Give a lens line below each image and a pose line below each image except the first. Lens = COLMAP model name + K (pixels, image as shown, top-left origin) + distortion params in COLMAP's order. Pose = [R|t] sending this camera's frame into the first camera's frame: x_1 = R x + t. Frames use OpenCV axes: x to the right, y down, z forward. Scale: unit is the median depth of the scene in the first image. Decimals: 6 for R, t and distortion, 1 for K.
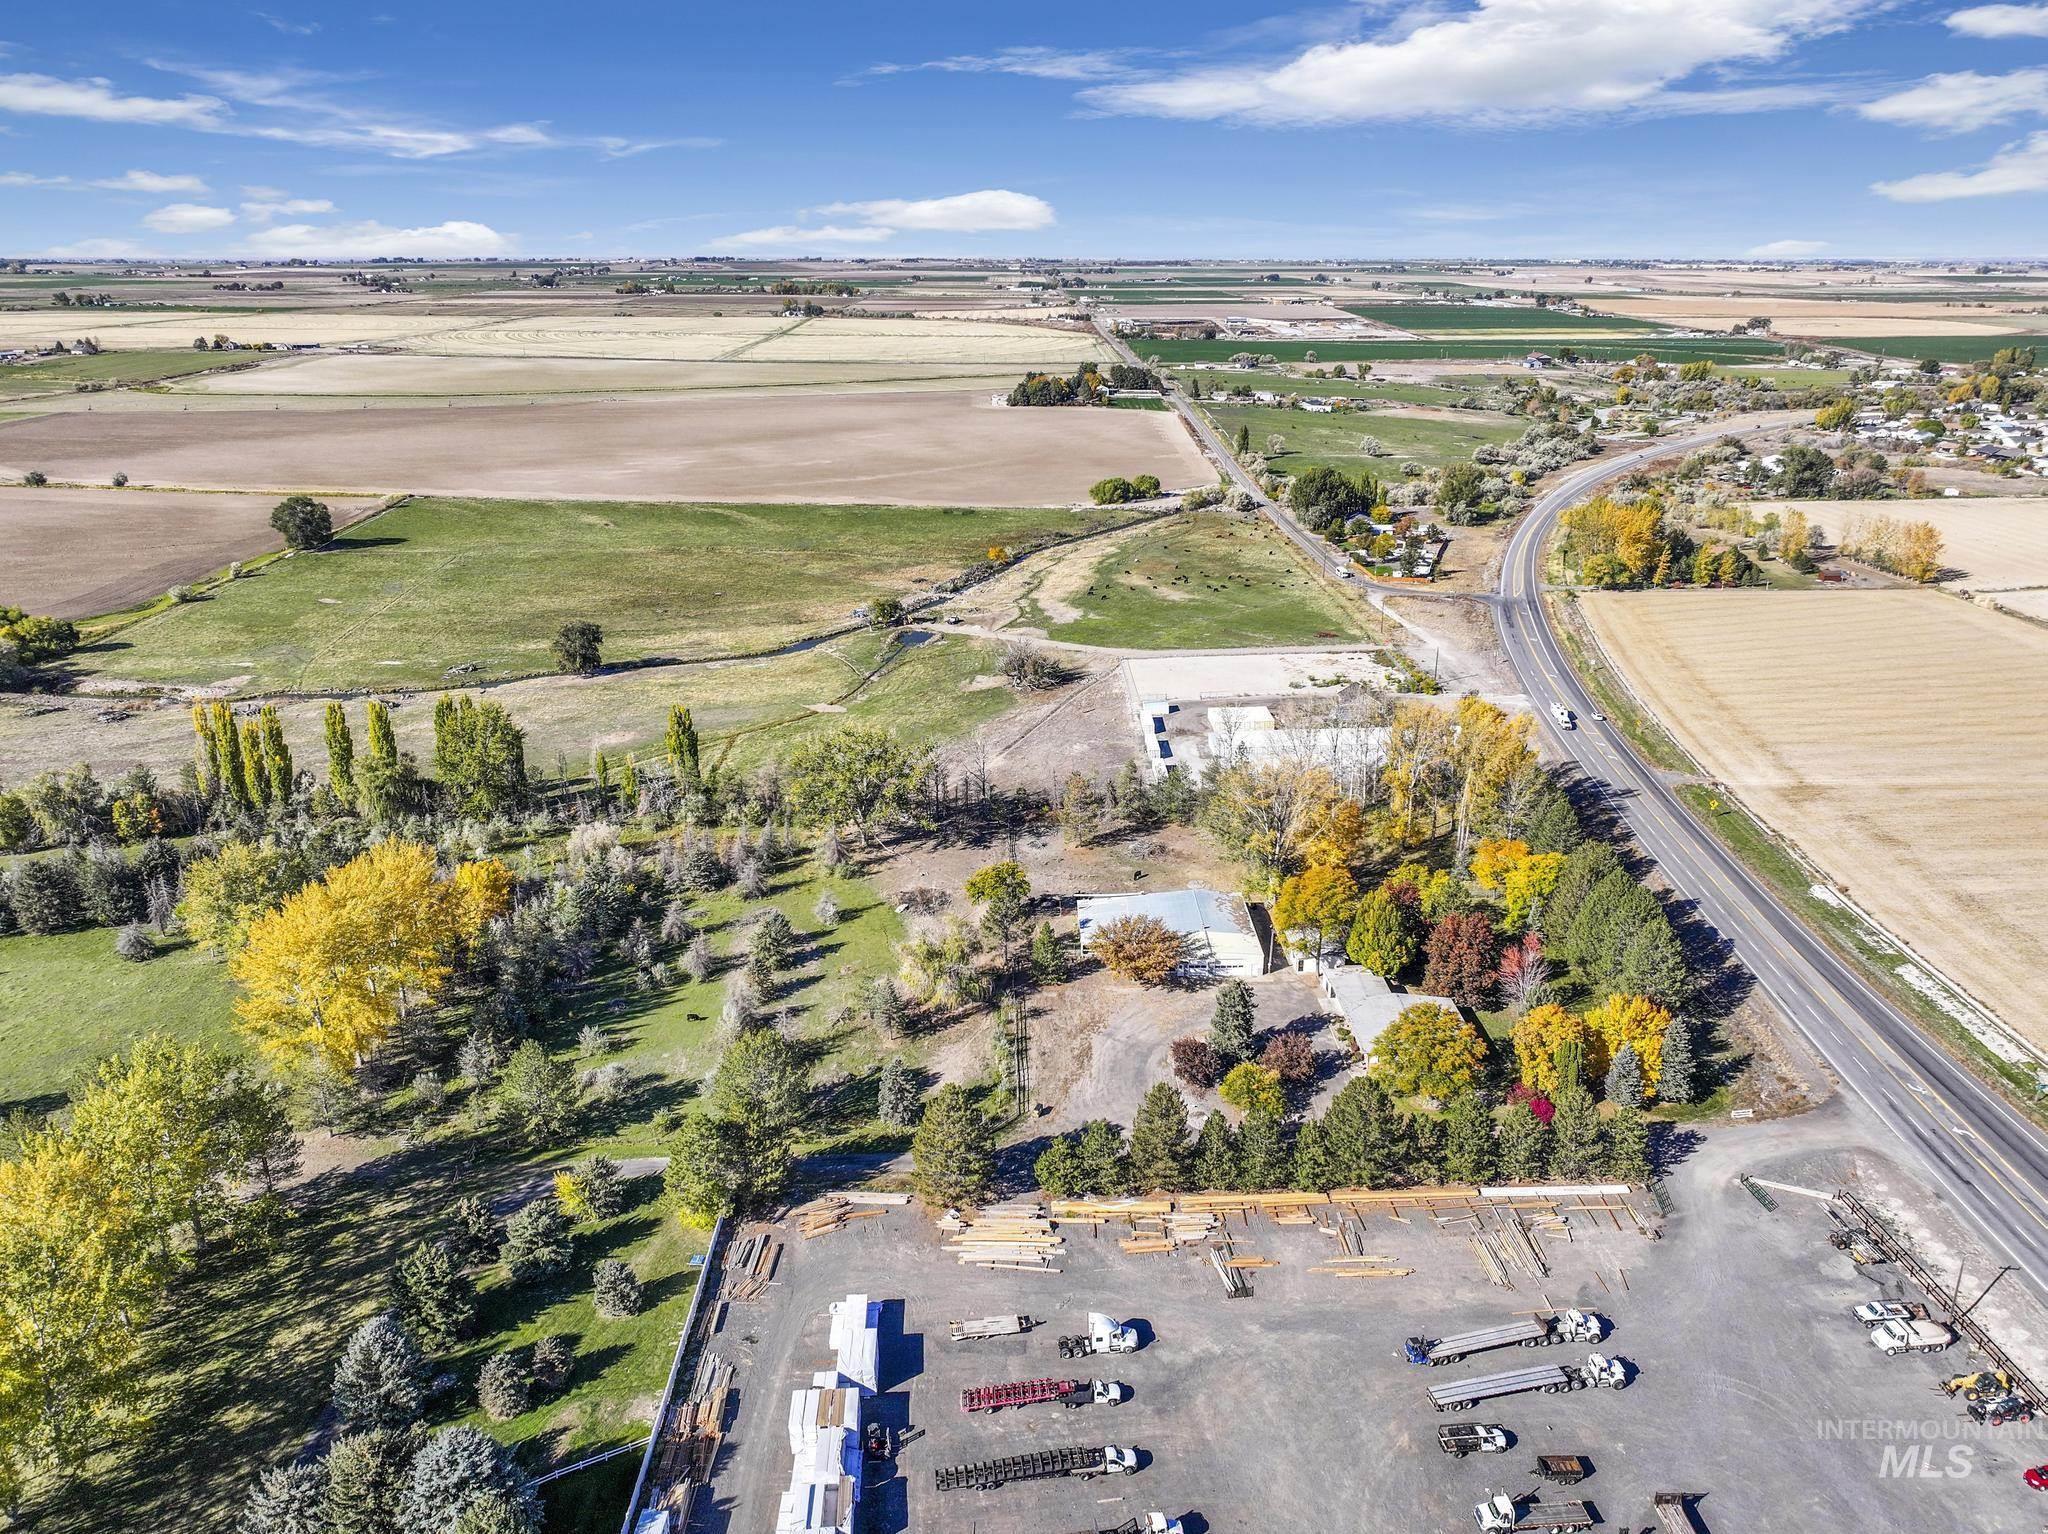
lens RADIAL K [[1468.0, 0, 1019.6], [0, 1468.0, 779.7], [0, 0, 1]] dist [0.003654, 0.005608]
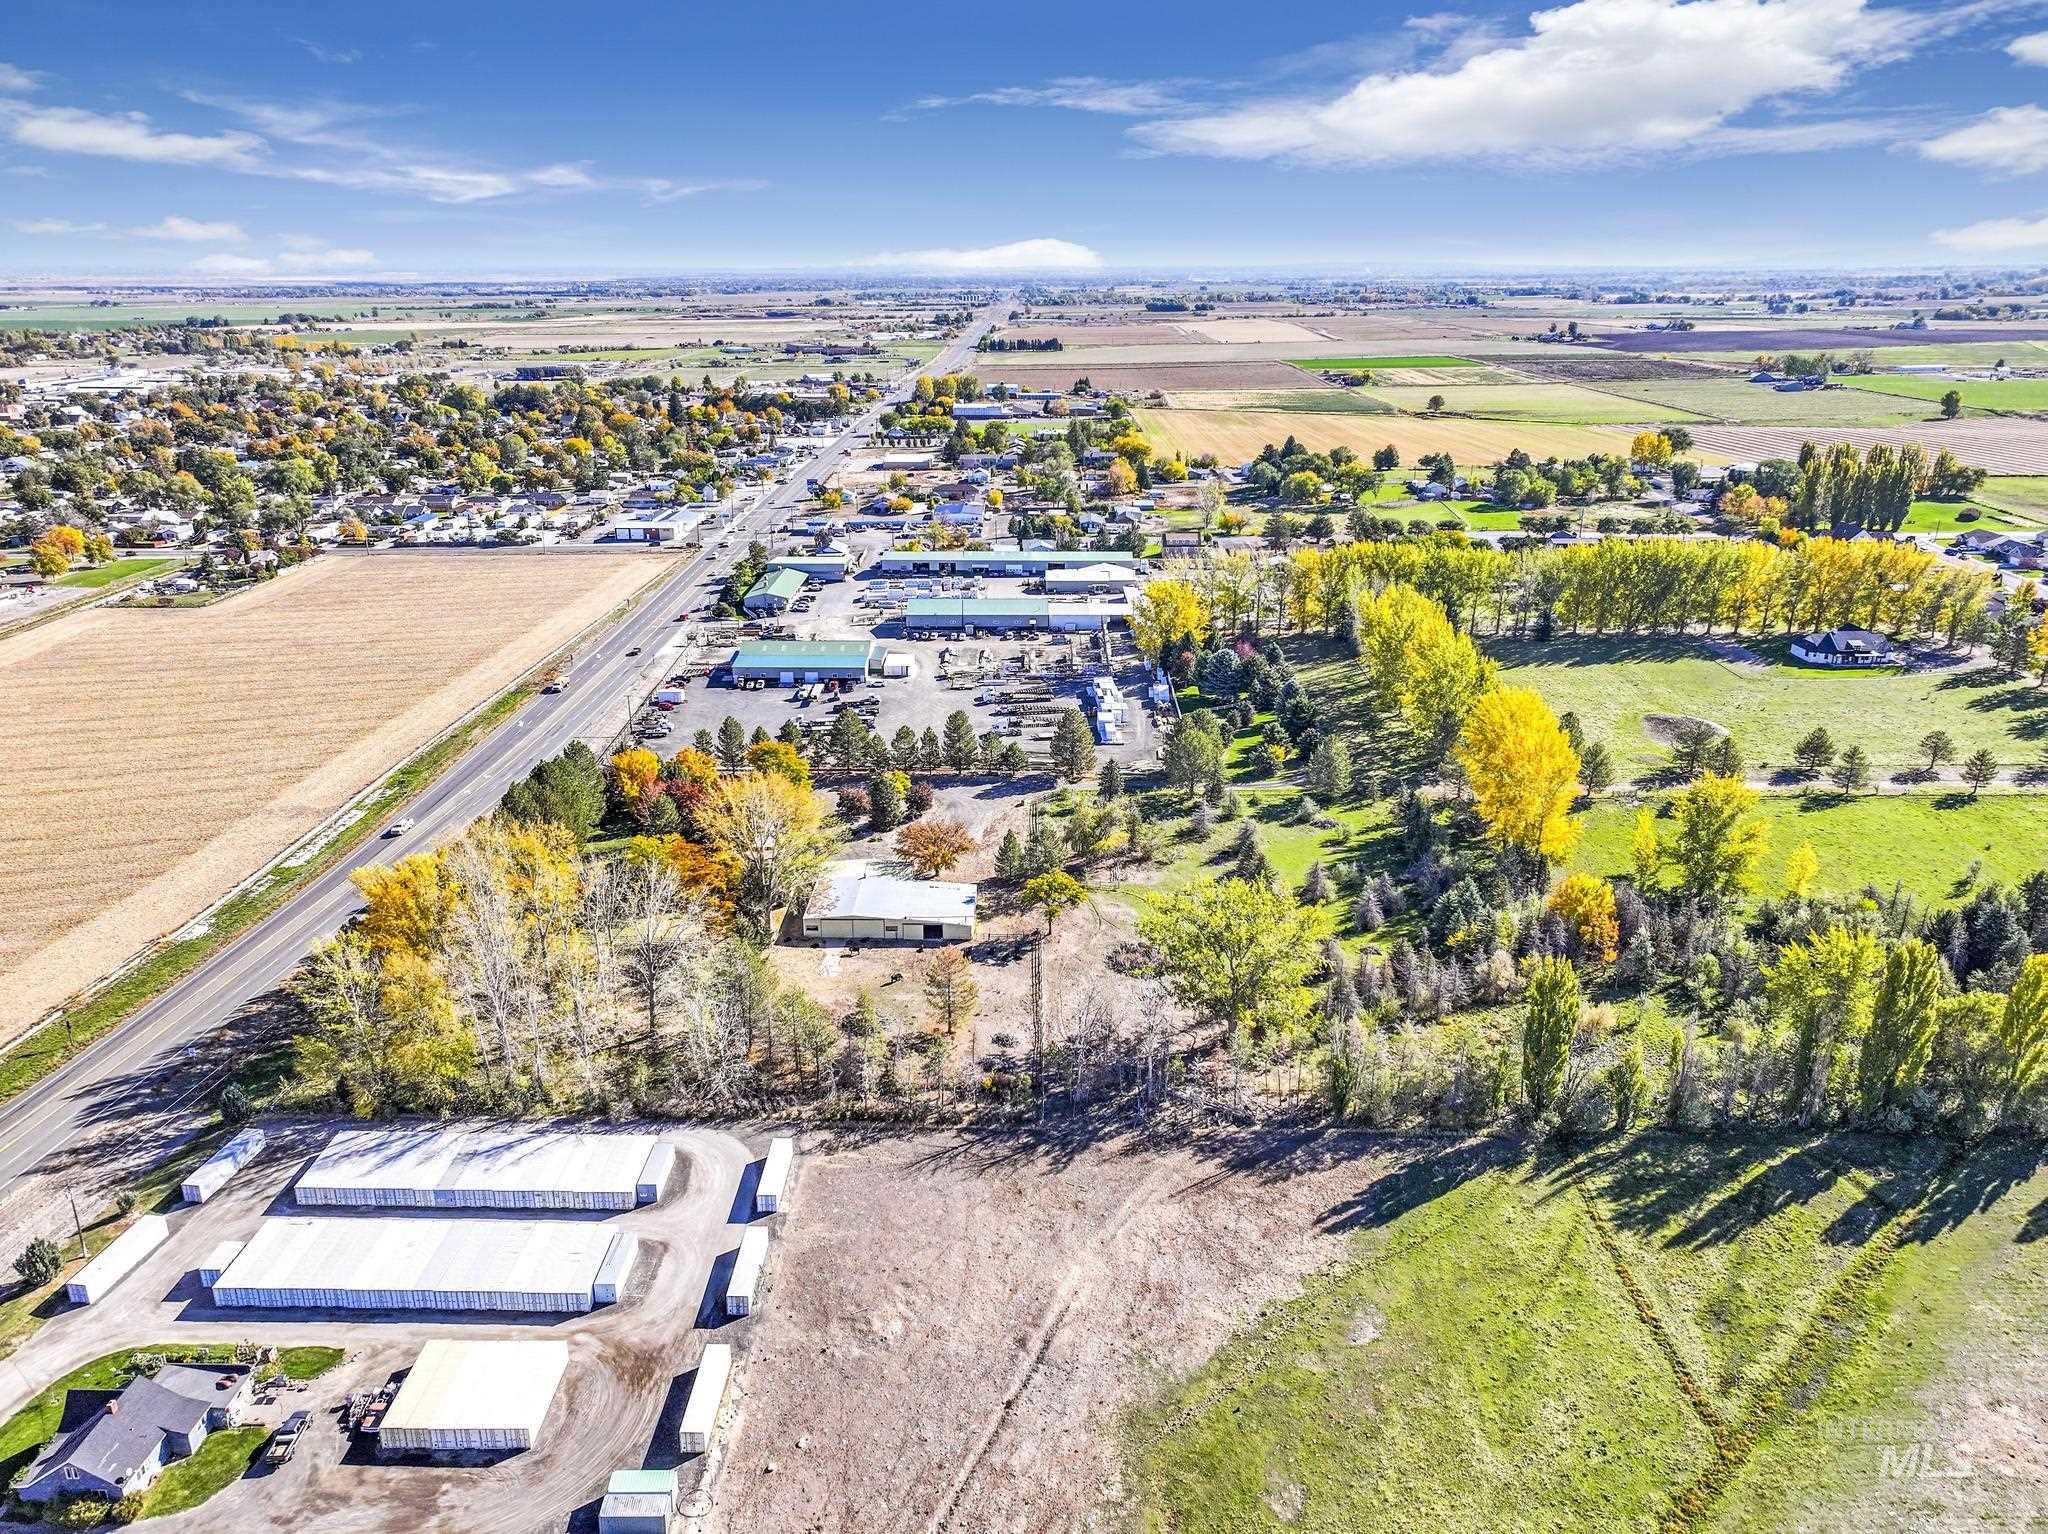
lens RADIAL K [[1468.0, 0, 1016.7], [0, 1468.0, 766.7], [0, 0, 1]] dist [0.003654, 0.005608]
pose [[-0.999609, -0.003868, 0.027681, -0.018104], [0.014261, 0.781186, 0.624136, -0.671343], [-0.024039, 0.624287, -0.780825, 1.874980]]
